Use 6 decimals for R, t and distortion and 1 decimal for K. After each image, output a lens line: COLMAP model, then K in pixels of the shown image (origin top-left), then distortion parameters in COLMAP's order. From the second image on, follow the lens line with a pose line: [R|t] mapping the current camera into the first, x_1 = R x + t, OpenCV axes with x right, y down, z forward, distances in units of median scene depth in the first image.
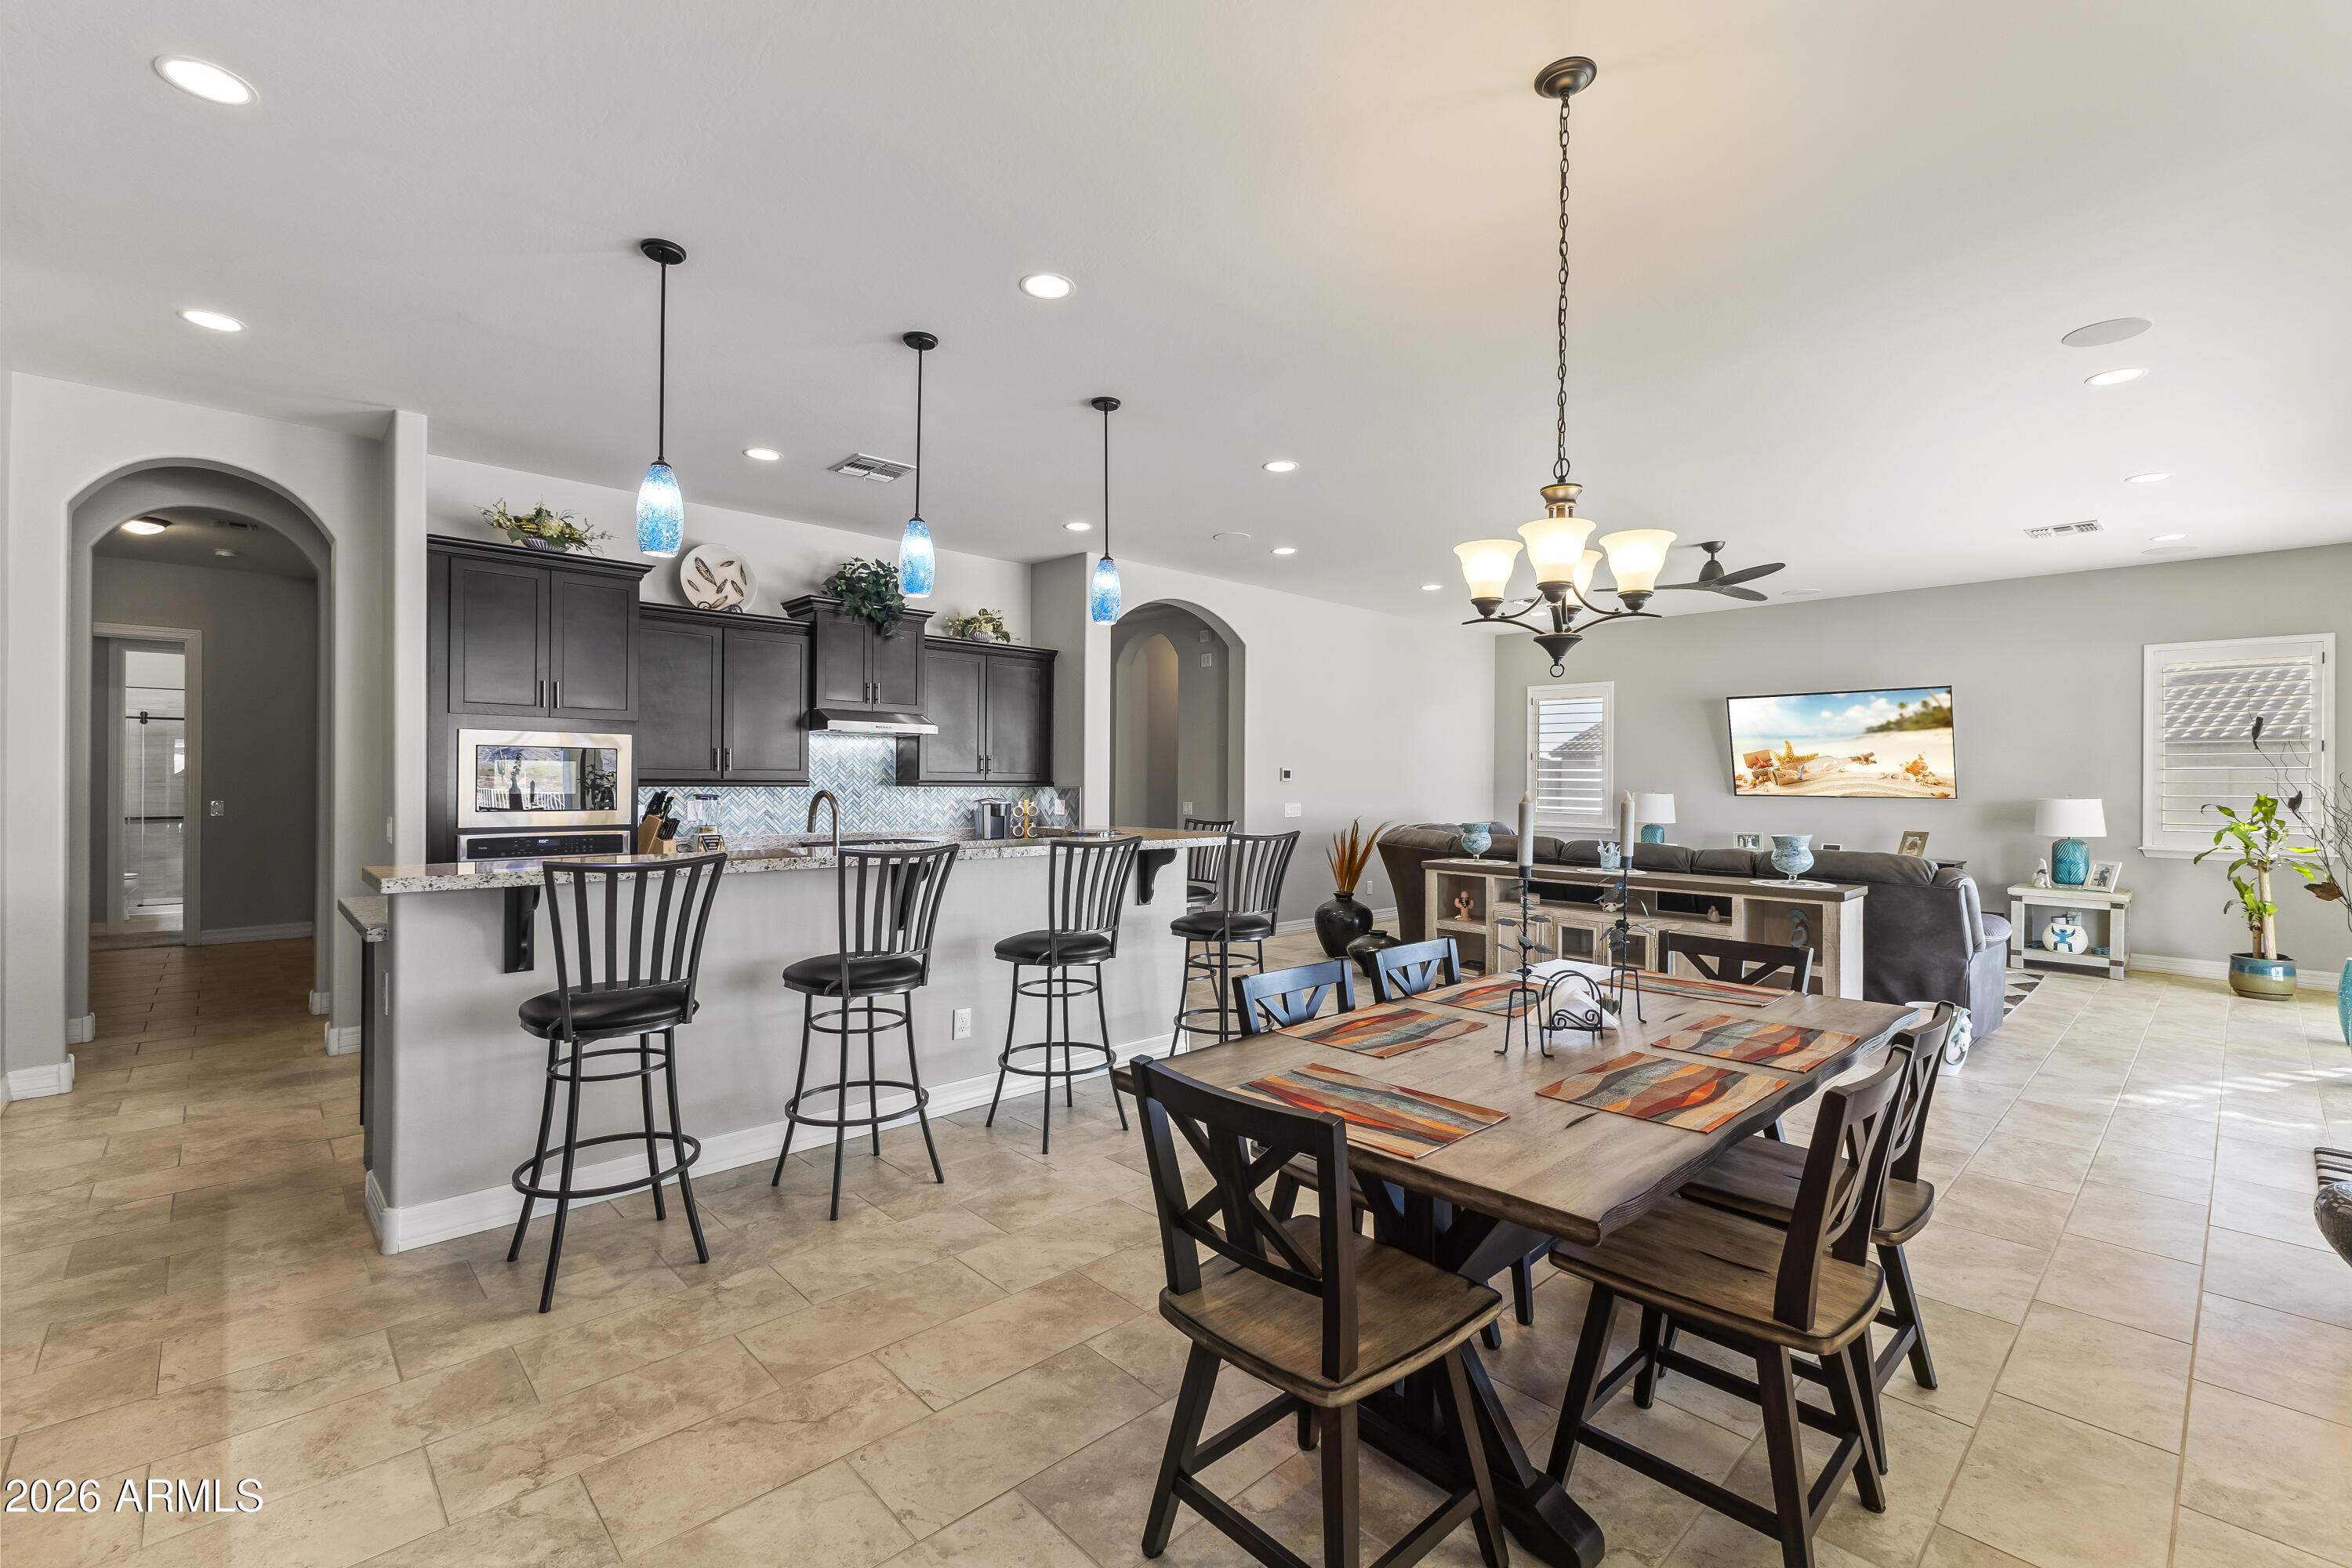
lens RADIAL K [[1007.3, 0, 1172.1], [0, 1007.3, 777.2], [0, 0, 1]] dist [0.011541, 0.000138]
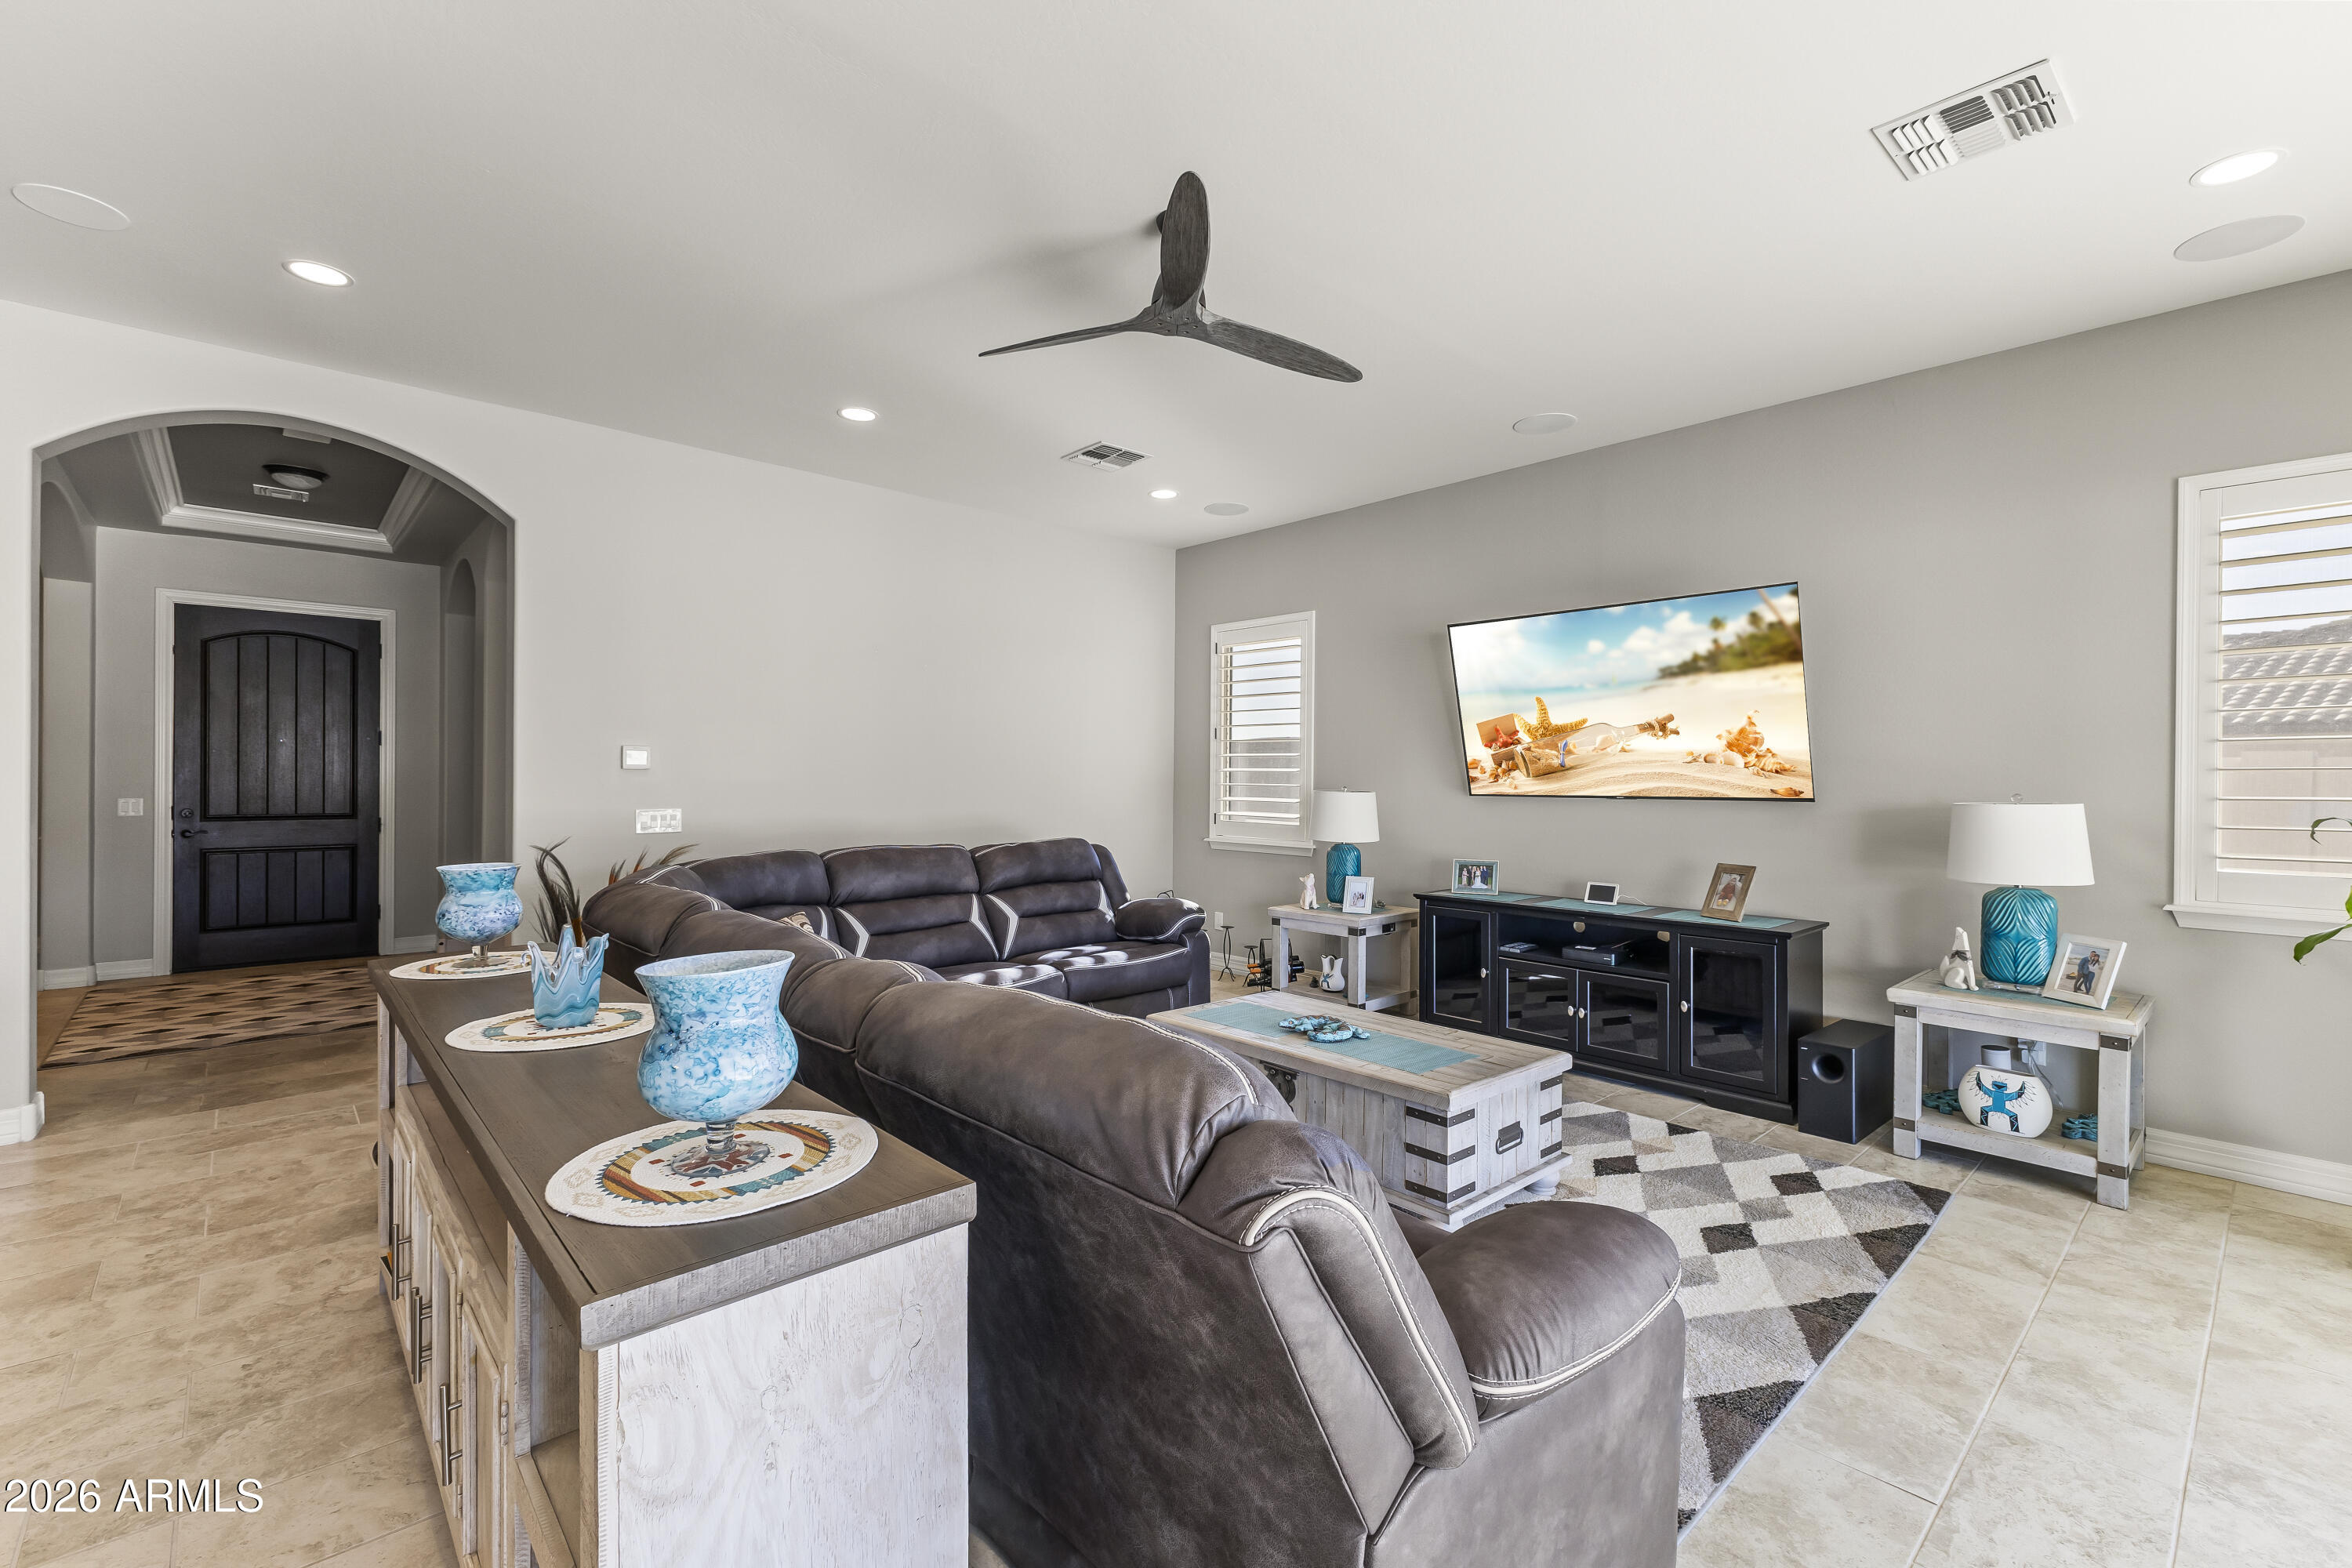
lens RADIAL K [[1017.3, 0, 1176.0], [0, 1017.3, 784.0], [0, 0, 1]] dist [0.006642, 0.000172]
pose [[0.999837, -0.001557, -0.017981, 0.498305], [0.001701, 0.999967, 0.007995, 0.008560], [0.017968, -0.008025, 0.999806, 0.516467]]
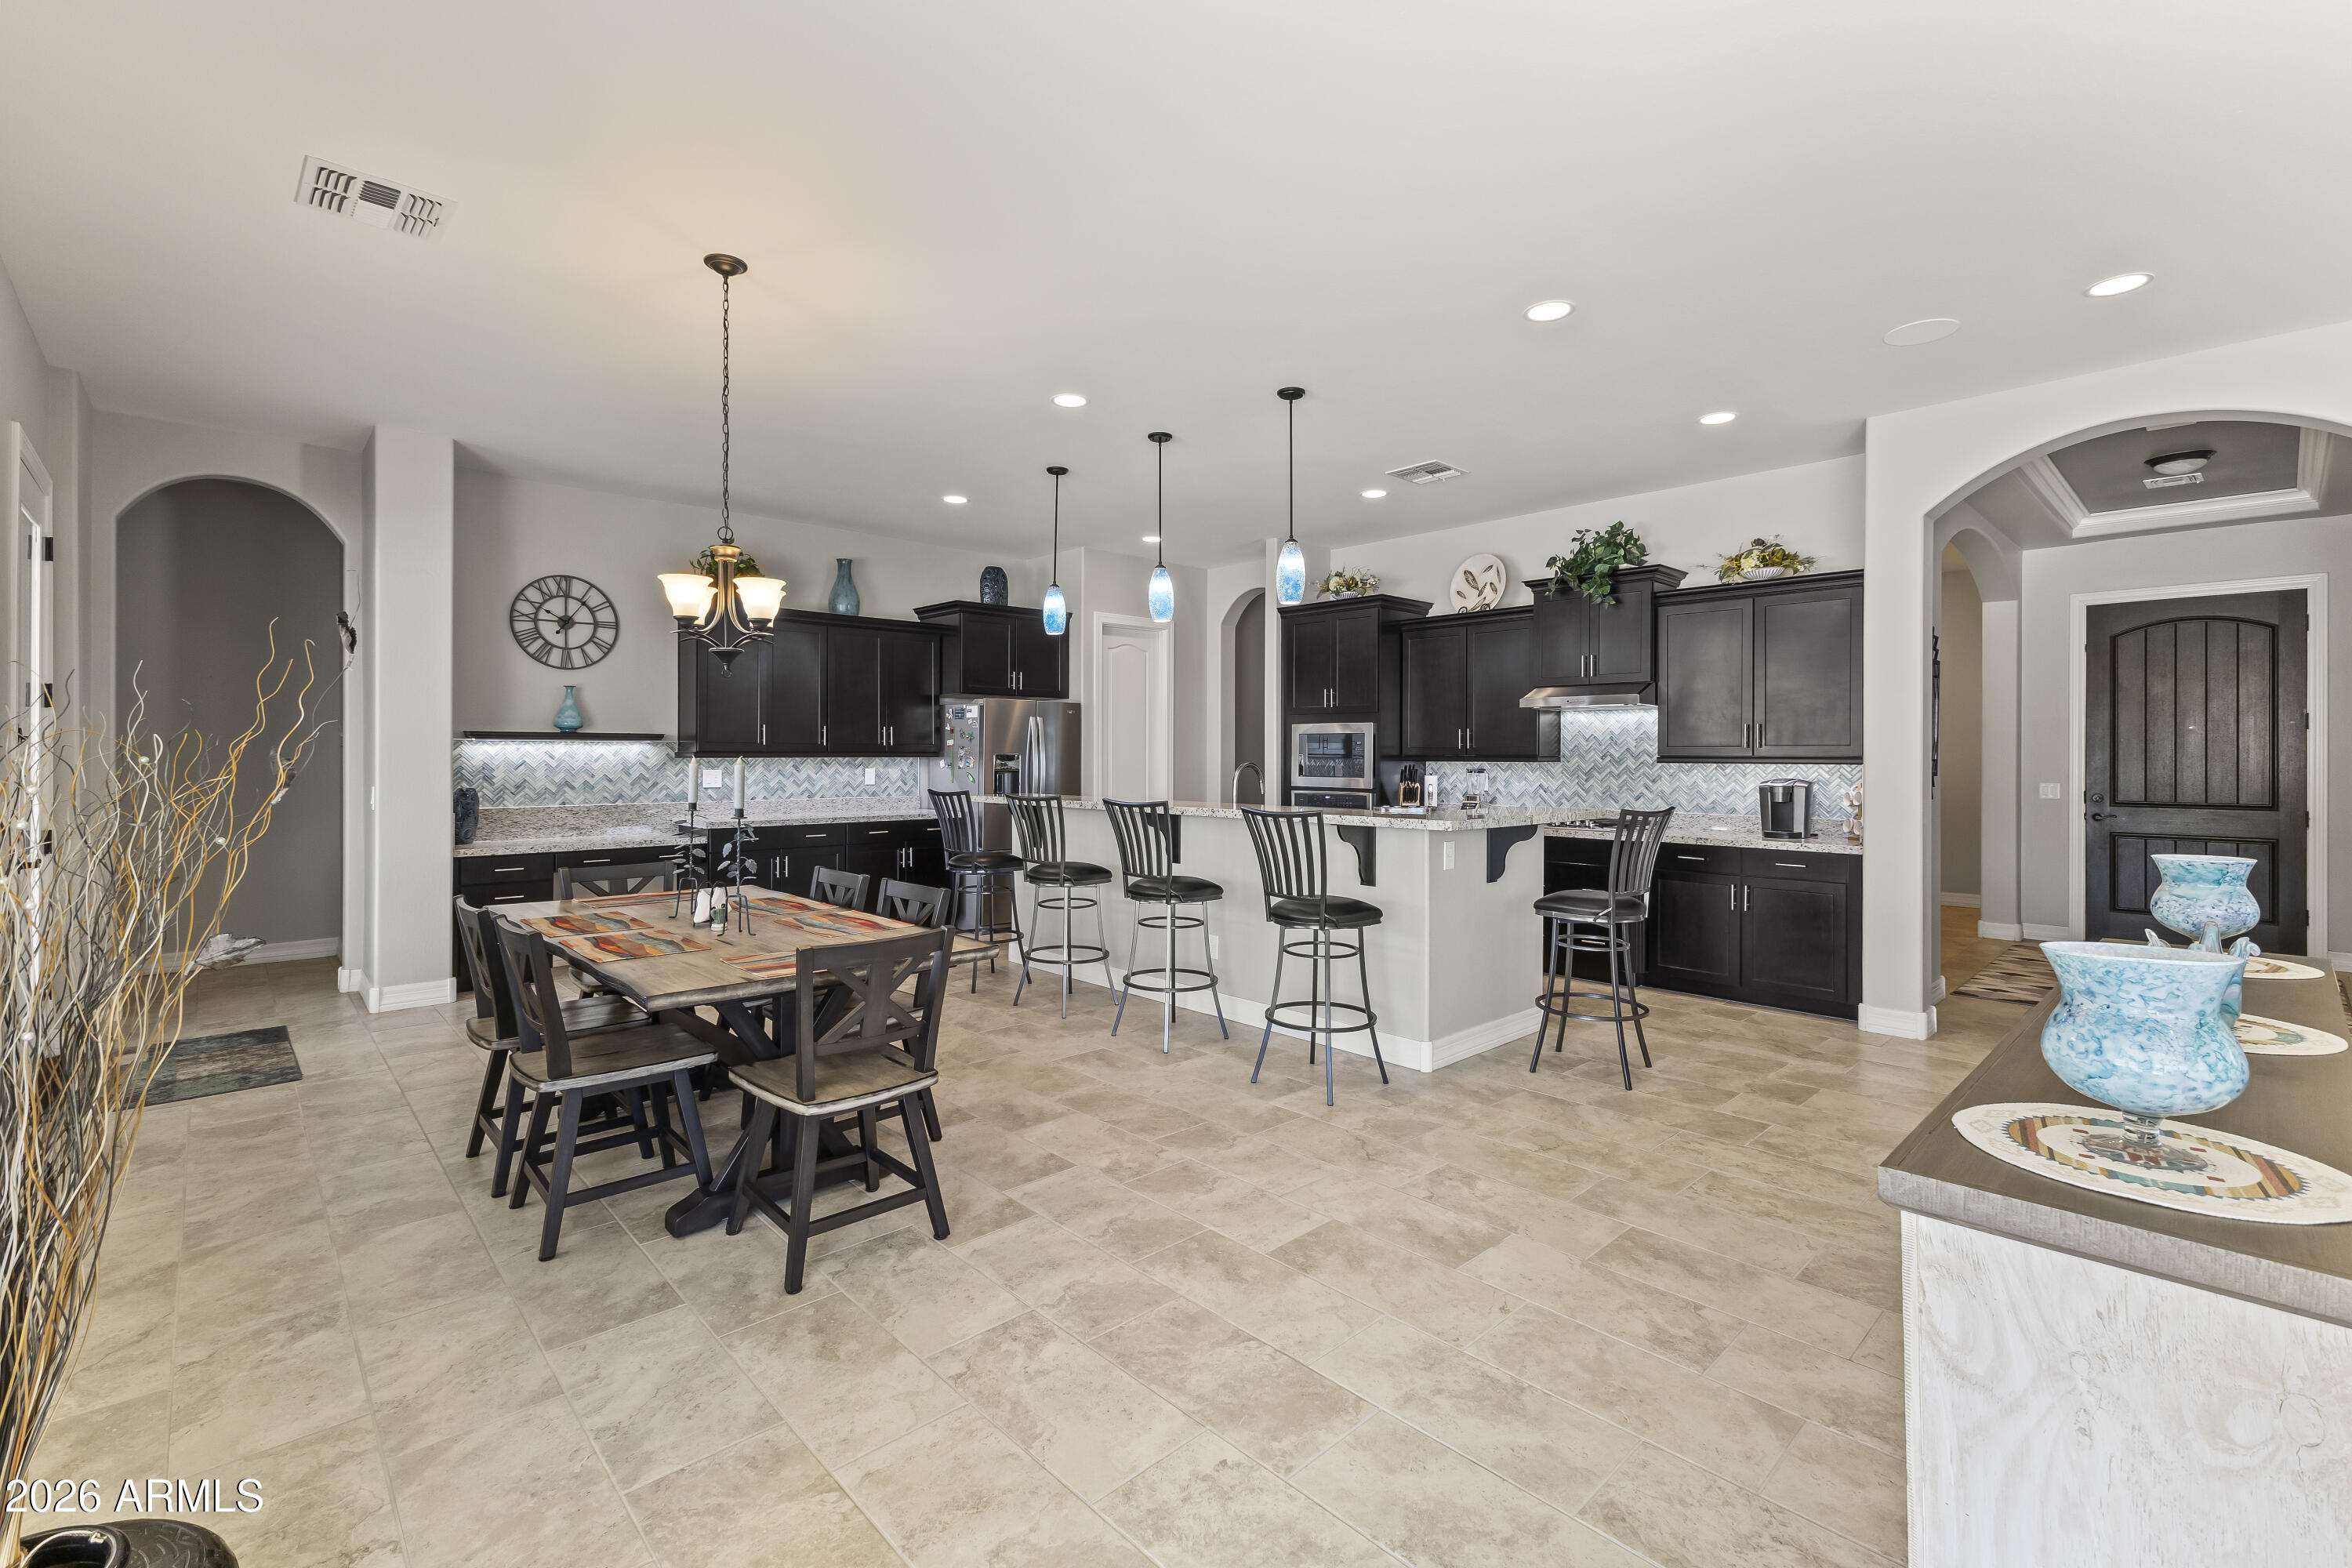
lens RADIAL K [[1035.4, 0, 1172.5], [0, 1035.4, 756.3], [0, 0, 1]] dist [-0.000063, 0.000002]
pose [[-0.004962, -0.006582, -0.999966, 0.602098], [-0.002209, 0.999976, -0.006571, 0.008836], [0.999985, 0.002176, -0.004976, 0.527825]]
